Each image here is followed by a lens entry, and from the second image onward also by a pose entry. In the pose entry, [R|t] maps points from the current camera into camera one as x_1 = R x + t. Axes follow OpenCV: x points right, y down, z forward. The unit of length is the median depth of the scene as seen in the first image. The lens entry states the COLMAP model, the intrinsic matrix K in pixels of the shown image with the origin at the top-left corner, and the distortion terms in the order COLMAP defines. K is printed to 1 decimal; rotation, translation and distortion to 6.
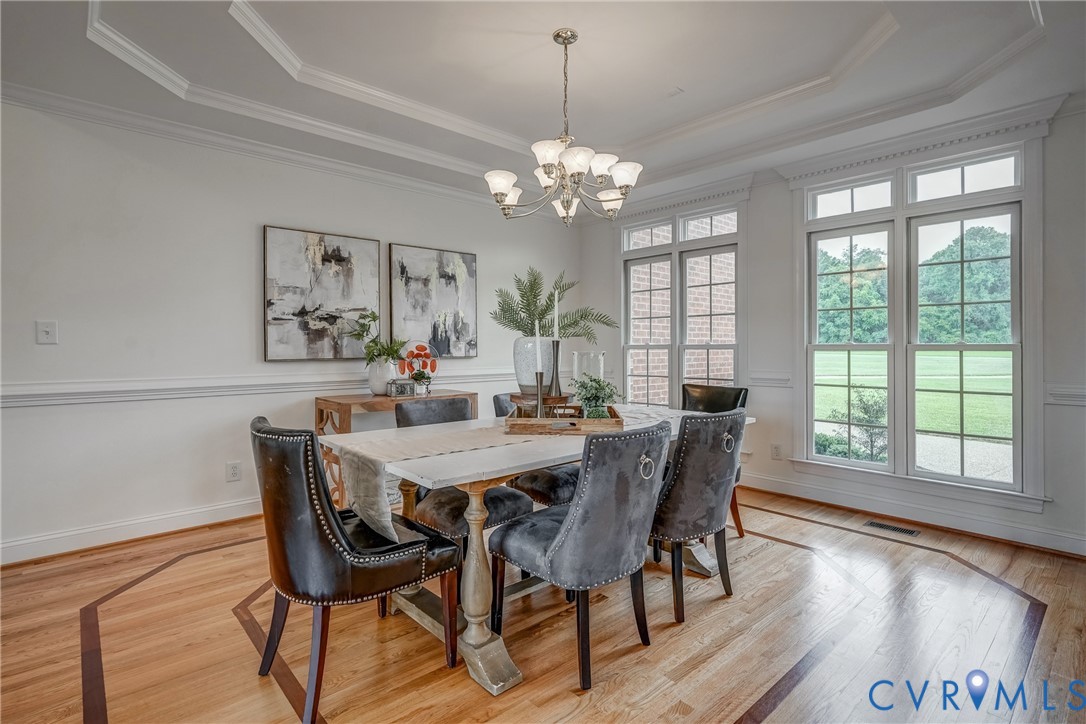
lens RADIAL K [[527.5, 0, 541.3], [0, 527.5, 344.2], [0, 0, 1]] dist [-0.002080, 0.000493]
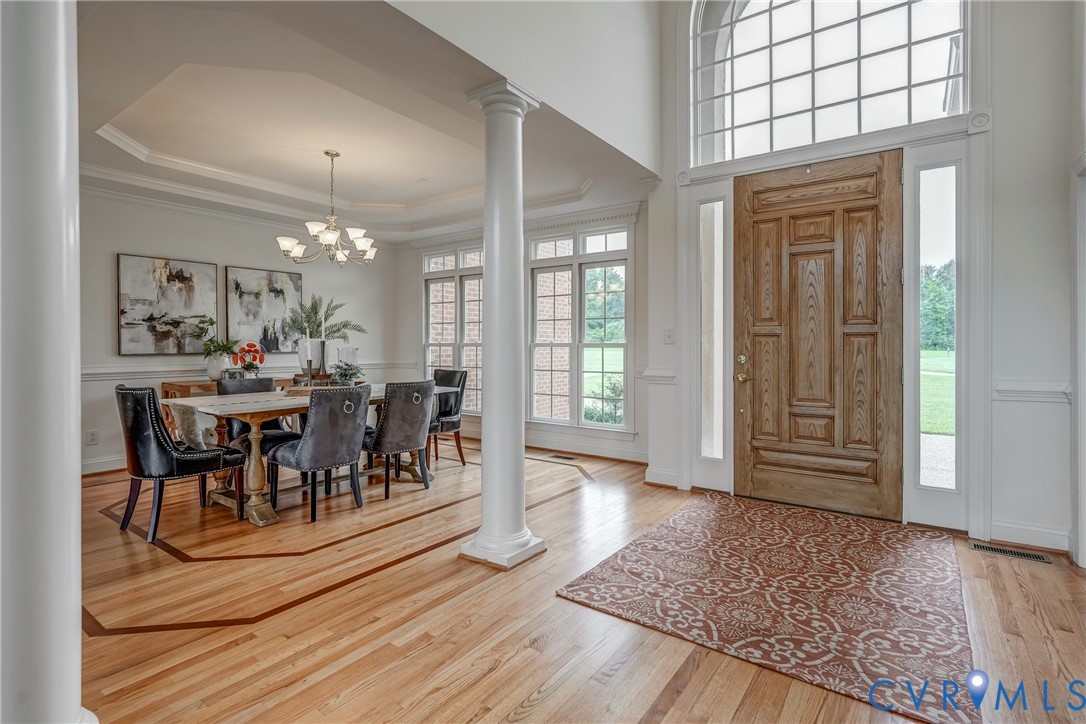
lens RADIAL K [[527.5, 0, 541.3], [0, 527.5, 344.2], [0, 0, 1]] dist [-0.002080, 0.000493]
pose [[0.978926, 0.000231, 0.204216, 0.239489], [-0.001211, 0.999988, 0.004674, -0.003536], [-0.204213, -0.004823, 0.978915, -0.501529]]
